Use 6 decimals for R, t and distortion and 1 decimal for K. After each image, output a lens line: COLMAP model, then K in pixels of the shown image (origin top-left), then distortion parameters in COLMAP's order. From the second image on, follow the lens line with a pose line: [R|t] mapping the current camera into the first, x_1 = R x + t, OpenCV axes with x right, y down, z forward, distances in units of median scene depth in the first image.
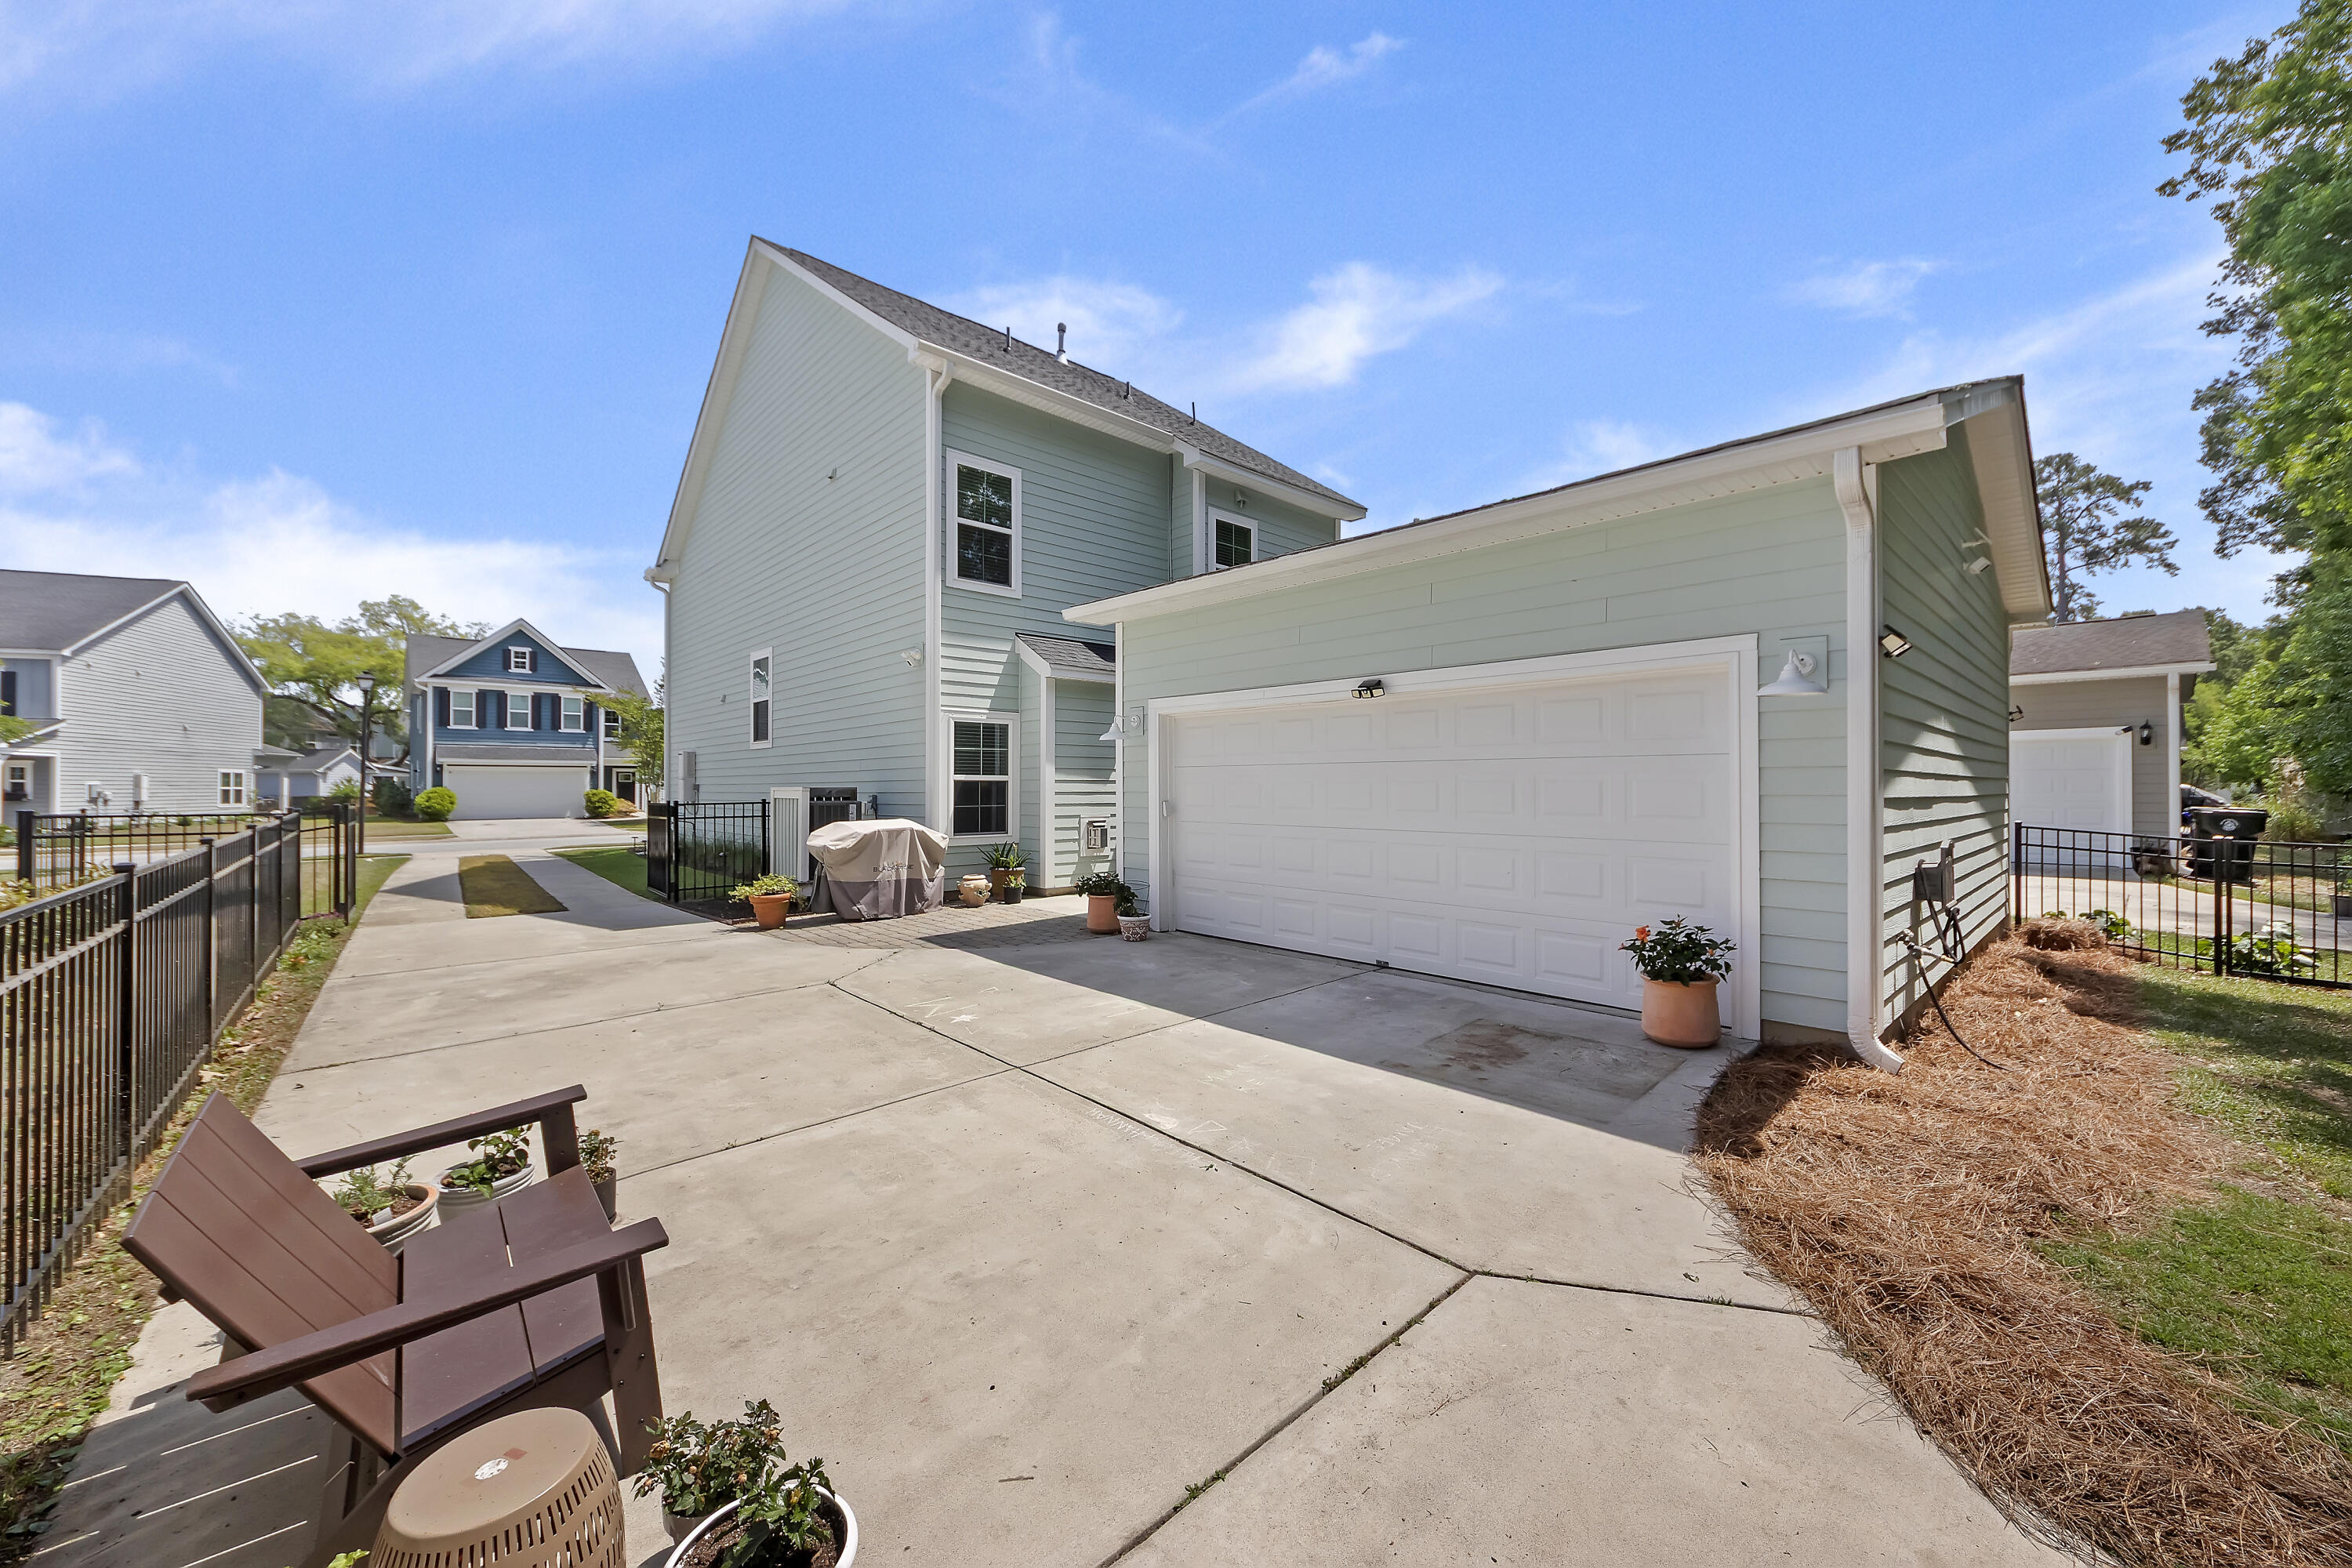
lens RADIAL K [[887.3, 0, 1175.4], [0, 887.3, 780.5], [0, 0, 1]] dist [-0.006941, 0.000268]
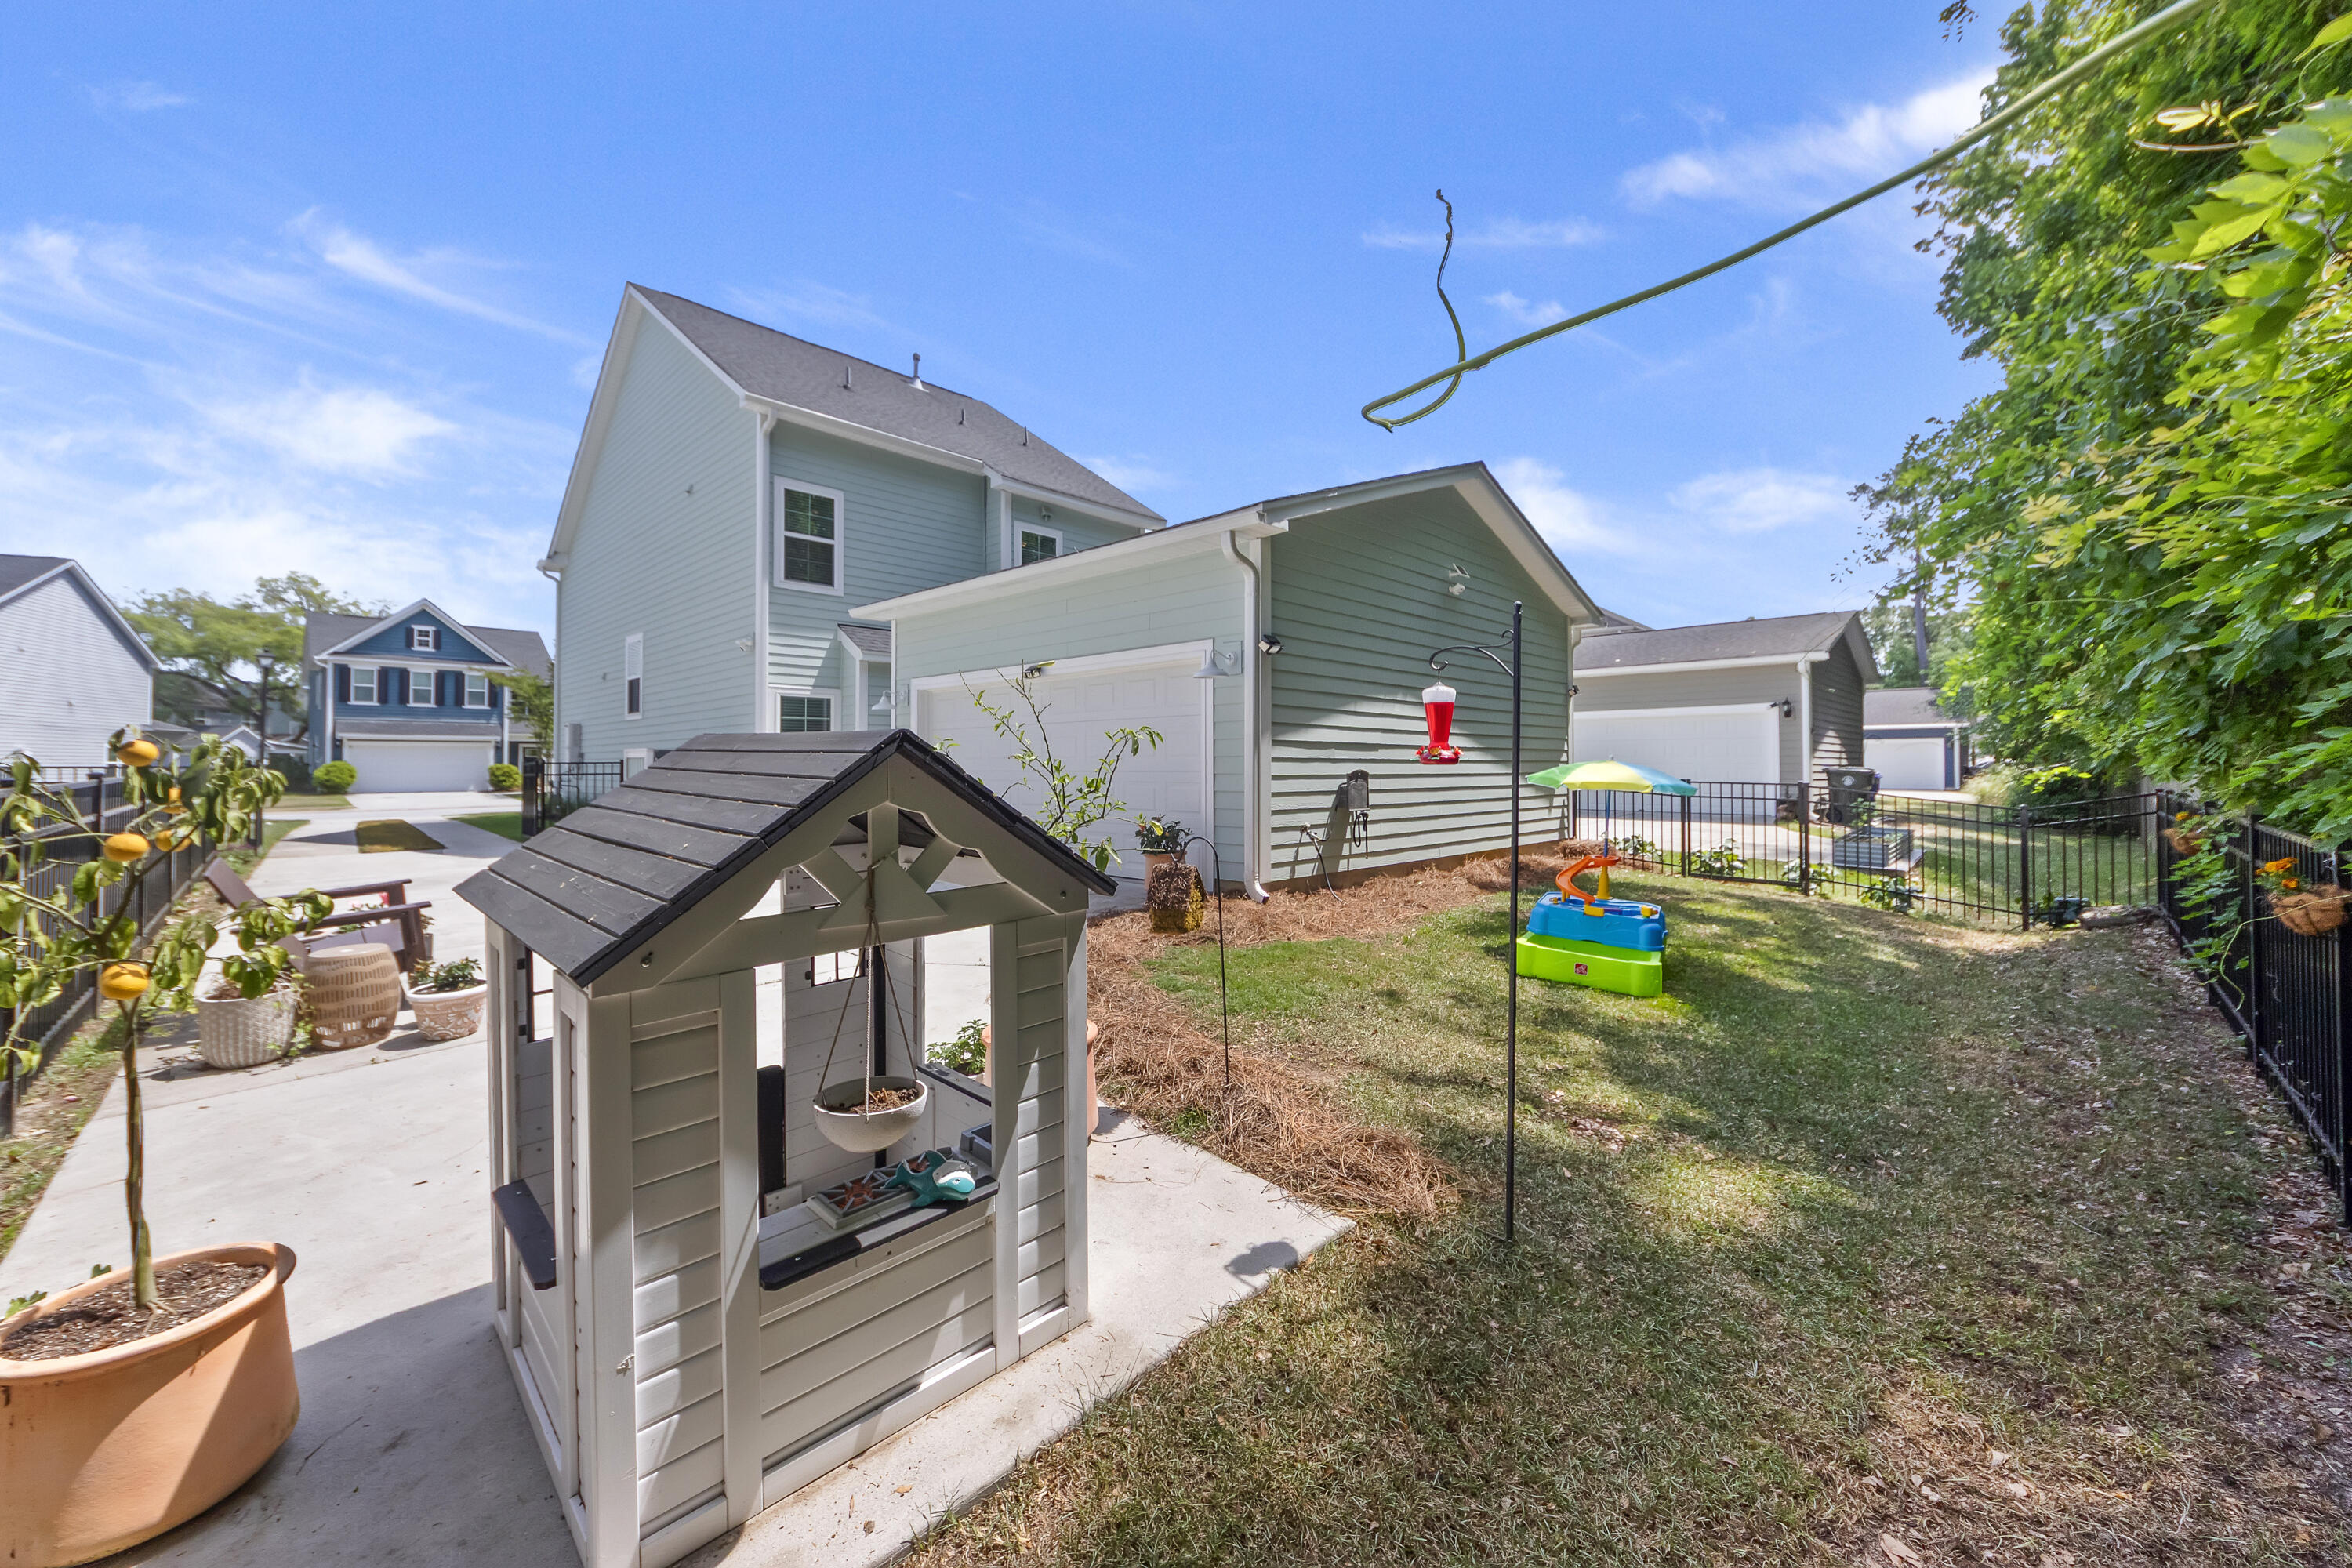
lens RADIAL K [[873.6, 0, 1182.7], [0, 873.6, 750.9], [0, 0, 1]] dist [-0.007644, 0.000139]
pose [[0.997133, -0.001924, 0.075643, 0.074169], [0.002649, 0.999952, -0.009482, 0.007812], [-0.075621, 0.009655, 0.997090, -0.086734]]
